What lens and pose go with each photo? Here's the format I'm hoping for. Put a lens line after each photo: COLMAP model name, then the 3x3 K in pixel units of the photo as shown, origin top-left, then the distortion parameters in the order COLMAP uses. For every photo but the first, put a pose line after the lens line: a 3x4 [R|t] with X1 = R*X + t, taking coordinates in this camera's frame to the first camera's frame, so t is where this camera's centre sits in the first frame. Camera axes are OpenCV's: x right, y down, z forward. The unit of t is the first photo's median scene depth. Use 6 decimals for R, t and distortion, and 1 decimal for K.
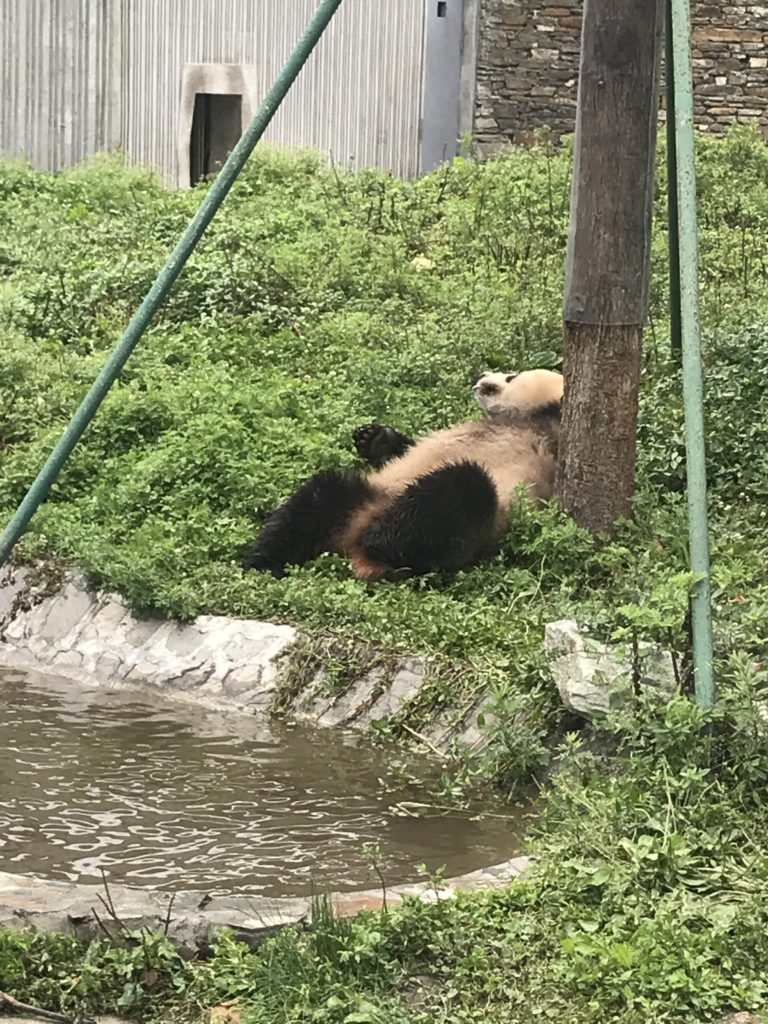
lens RADIAL K [[2796.6, 0, 384.3], [0, 2796.6, 513.3], [0, 0, 1]] dist [0.164455, 0.000000]
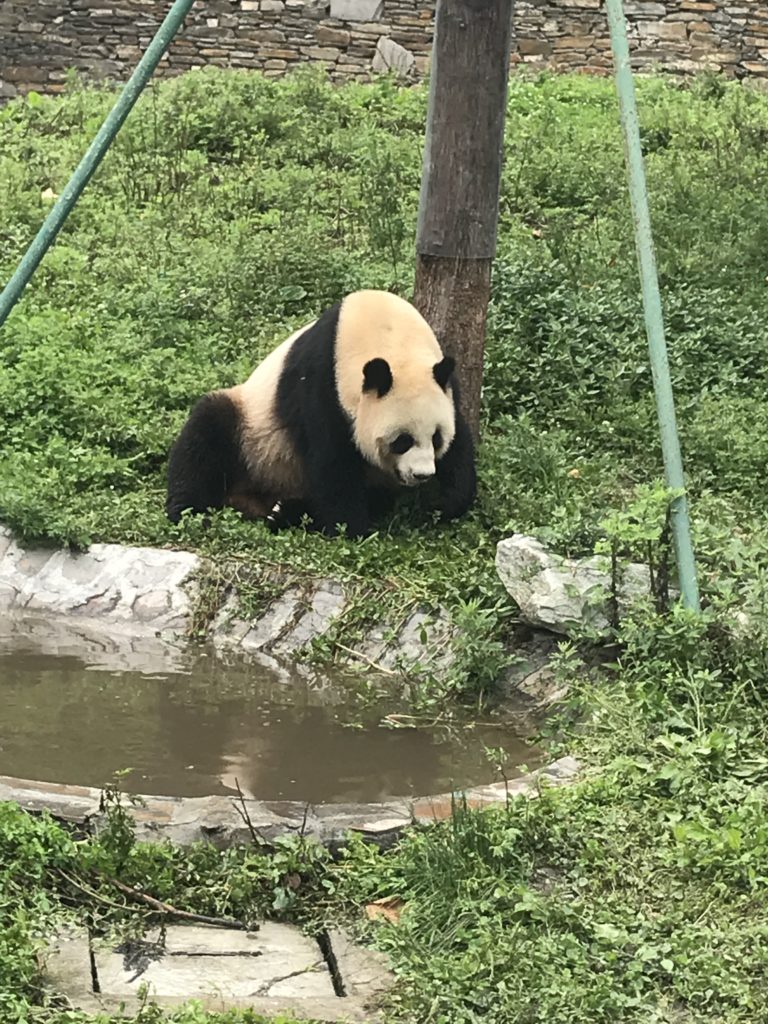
lens RADIAL K [[2796.6, 0, 387.9], [0, 2796.6, 509.4], [0, 0, 1]] dist [0.164455, 0.000000]
pose [[0.972419, -0.017443, 0.232586, -0.211977], [0.012922, 0.999697, 0.020948, 0.004520], [-0.232881, -0.017364, 0.972350, -0.011075]]
